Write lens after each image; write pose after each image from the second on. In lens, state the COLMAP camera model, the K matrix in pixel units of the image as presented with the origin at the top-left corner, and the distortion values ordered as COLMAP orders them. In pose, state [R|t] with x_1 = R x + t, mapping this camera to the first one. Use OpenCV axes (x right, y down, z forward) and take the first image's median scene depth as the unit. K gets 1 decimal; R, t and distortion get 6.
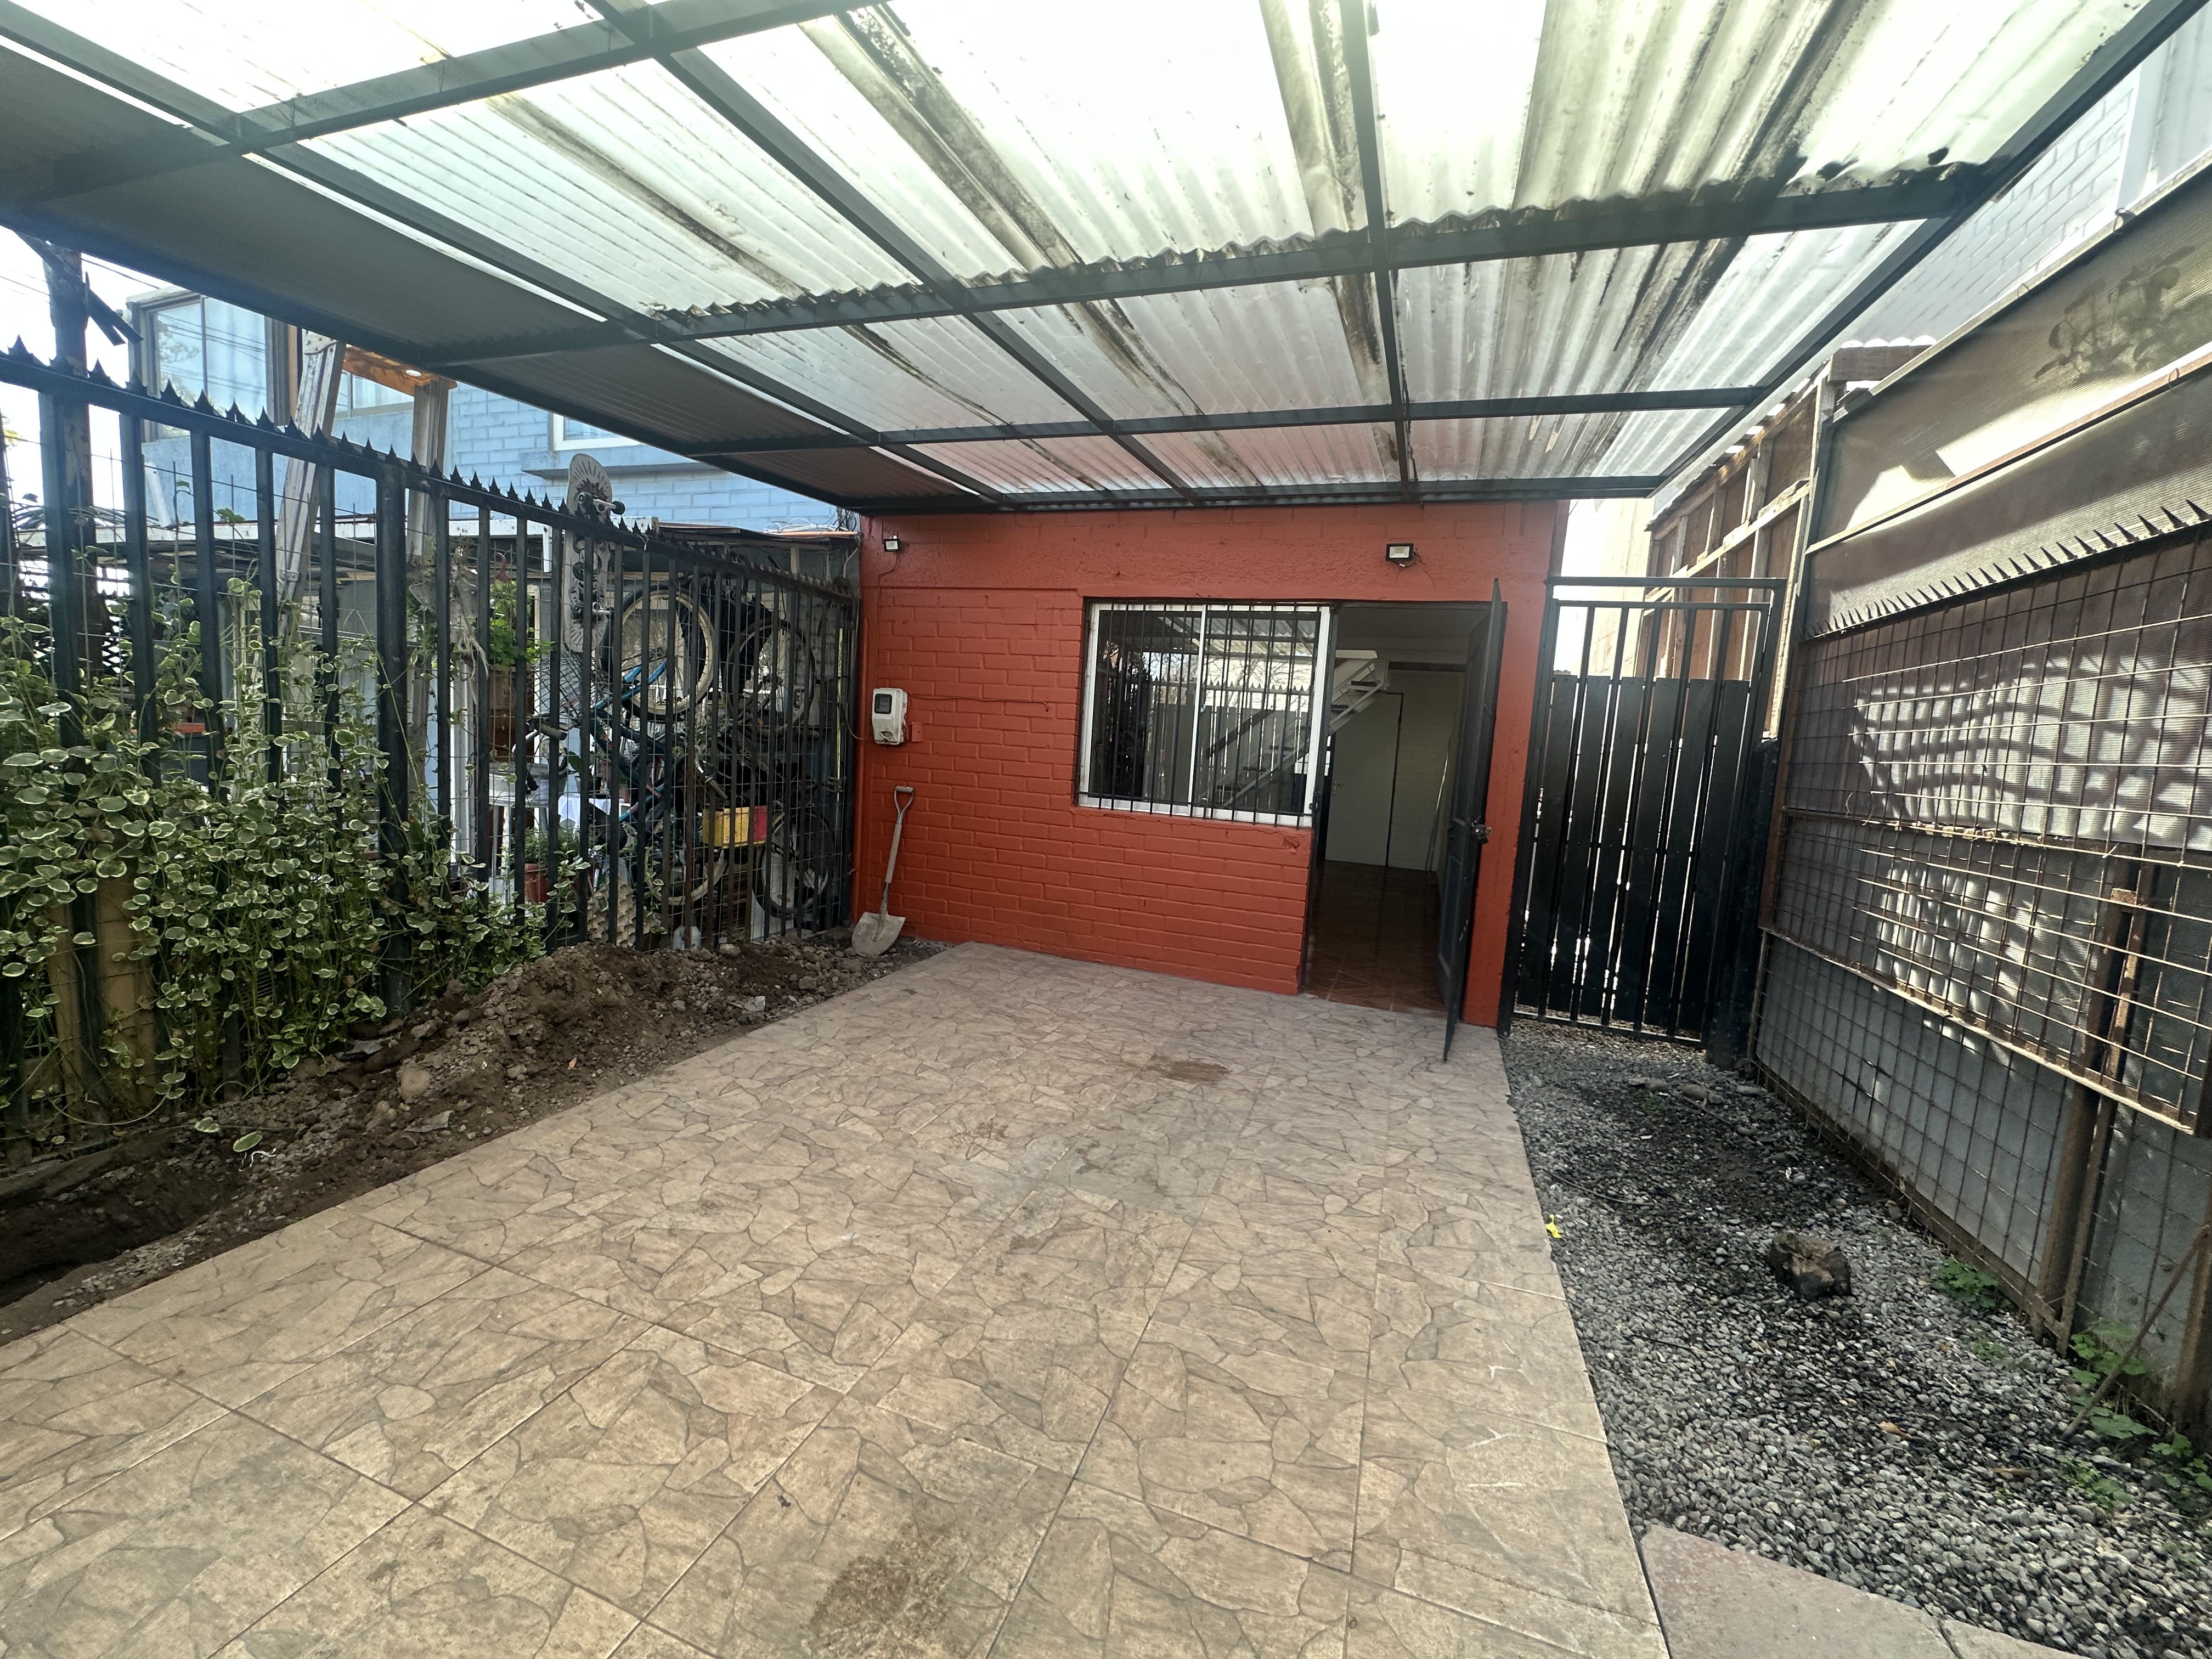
lens RADIAL K [[885.7, 0, 1106.0], [0, 885.7, 829.5], [0, 0, 1]] dist [-0.002795, 0.000028]
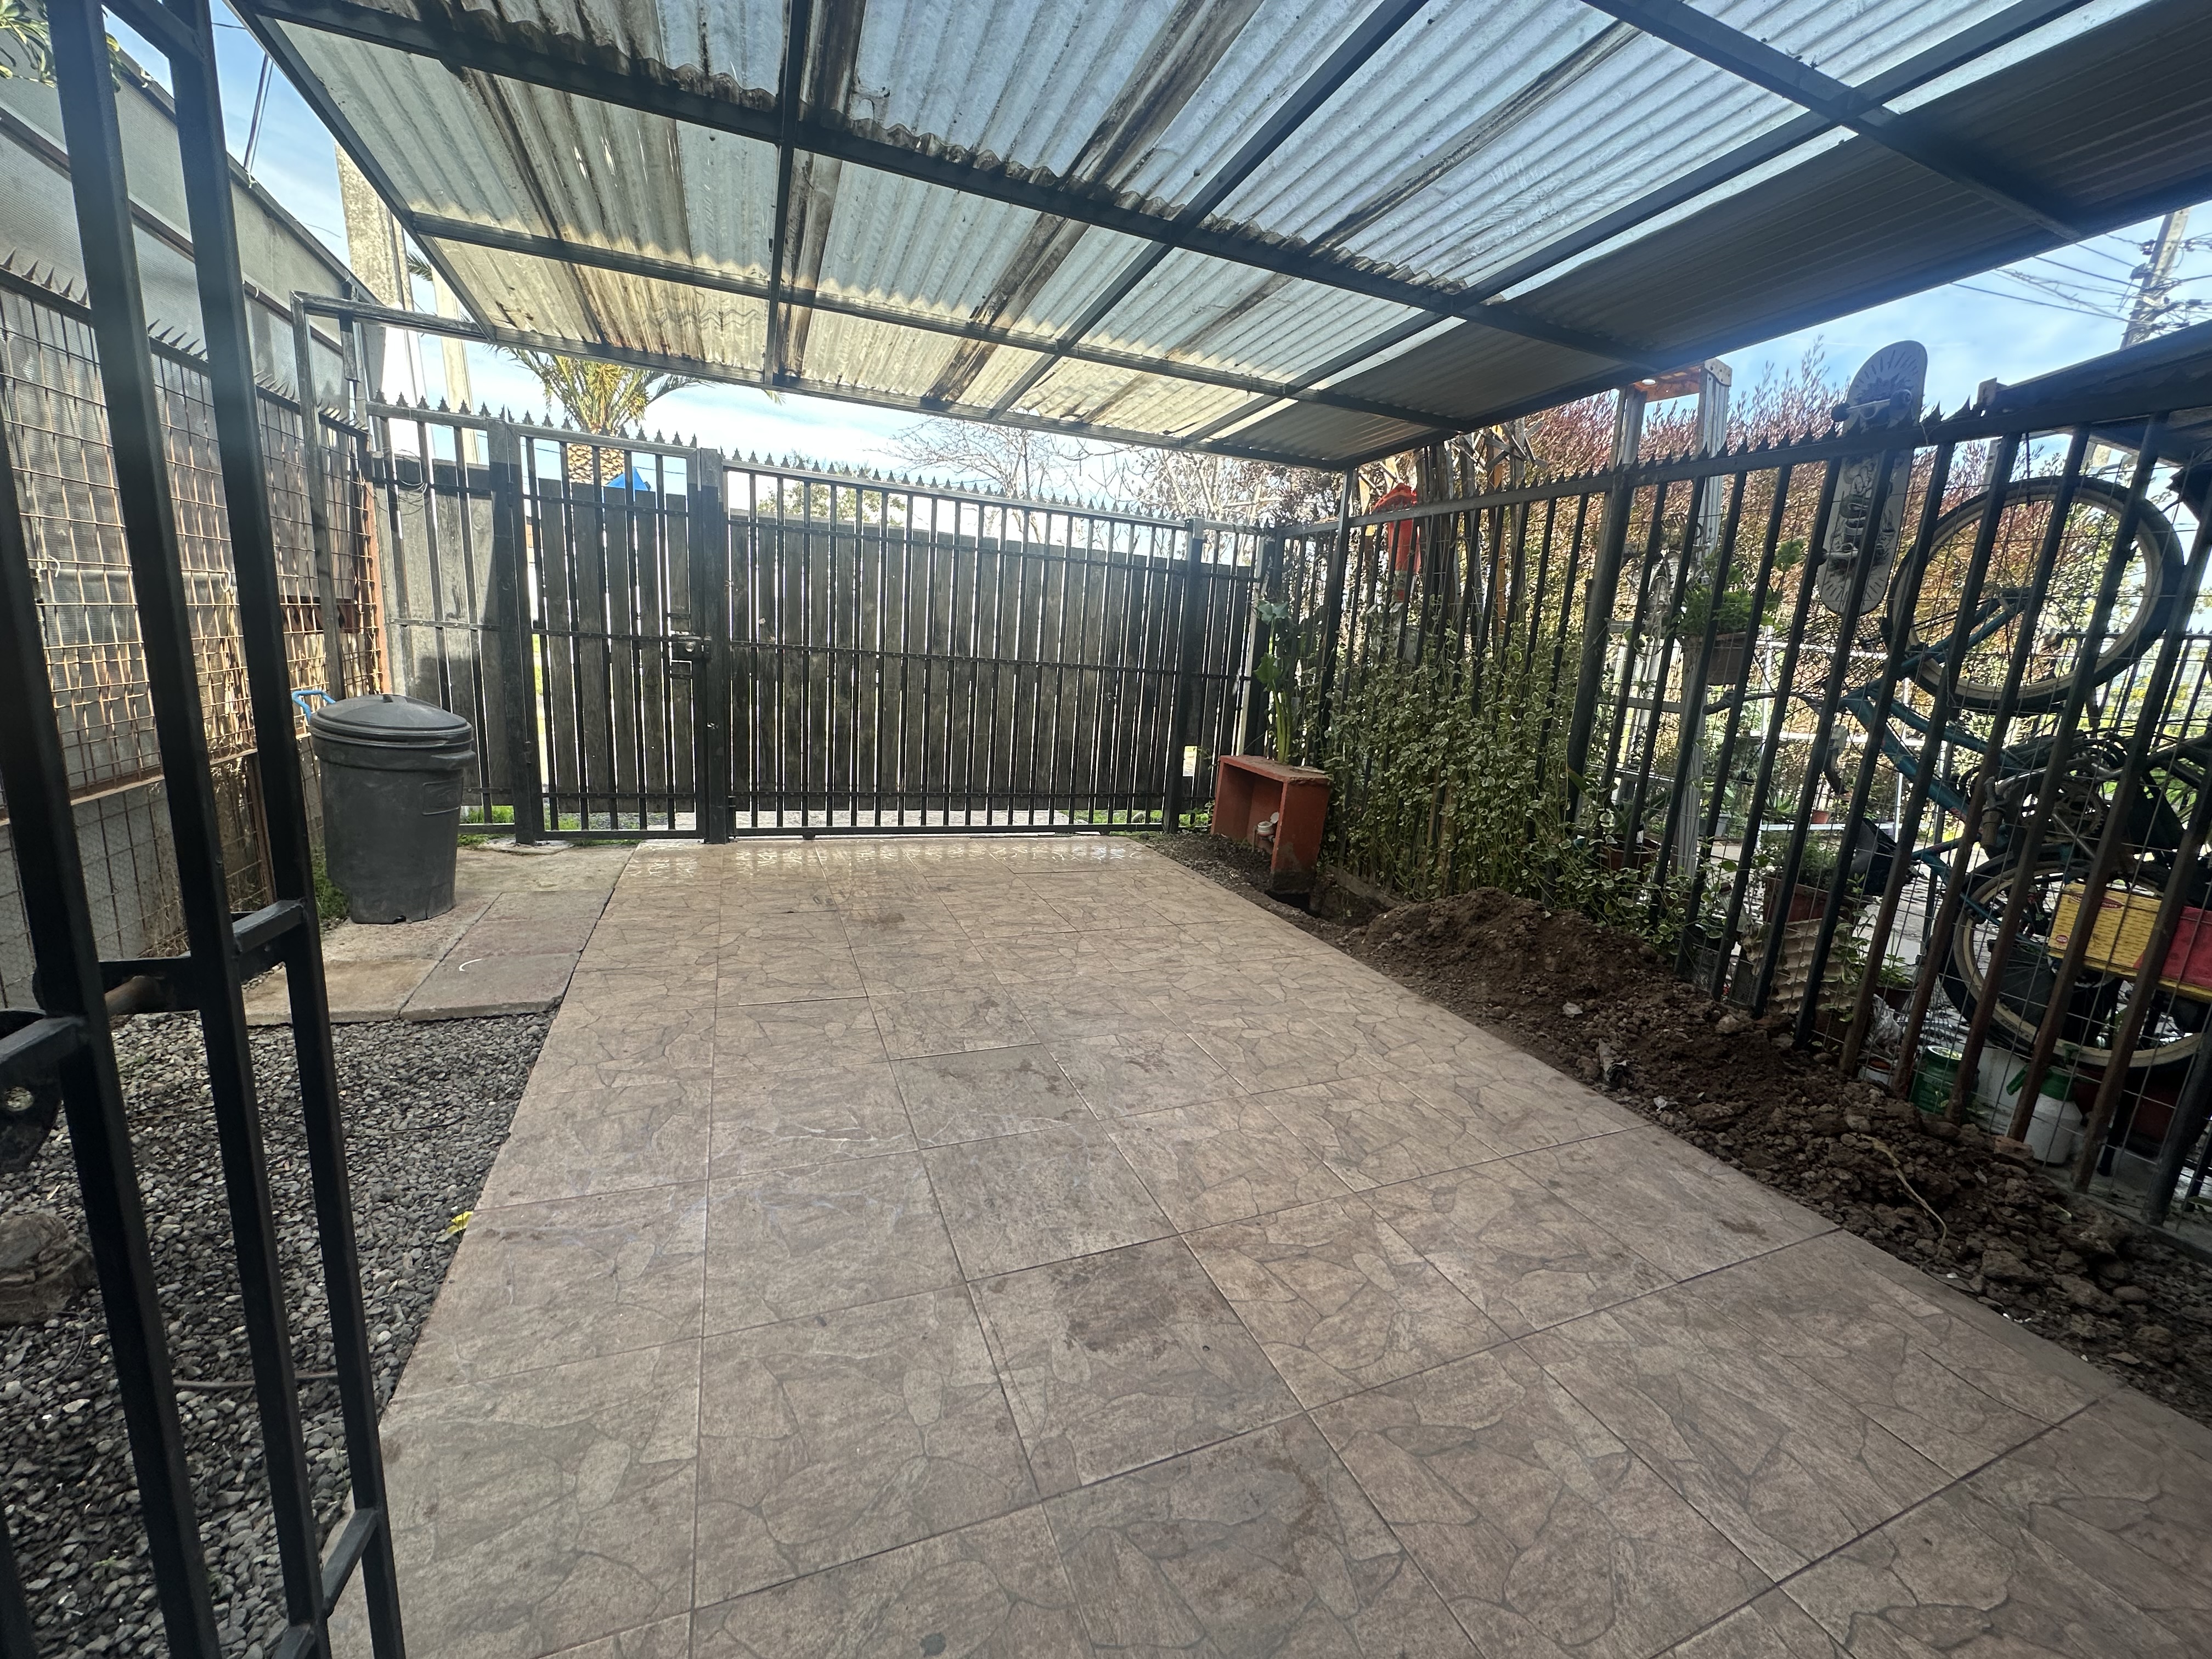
lens RADIAL K [[885.7, 0, 1106.0], [0, 885.7, 829.5], [0, 0, 1]] dist [-0.002795, 0.000028]
pose [[-0.737930, 0.022266, -0.674510, 0.604546], [-0.190126, 0.952116, 0.239432, -0.124729], [0.647543, 0.304926, -0.698361, 1.770299]]
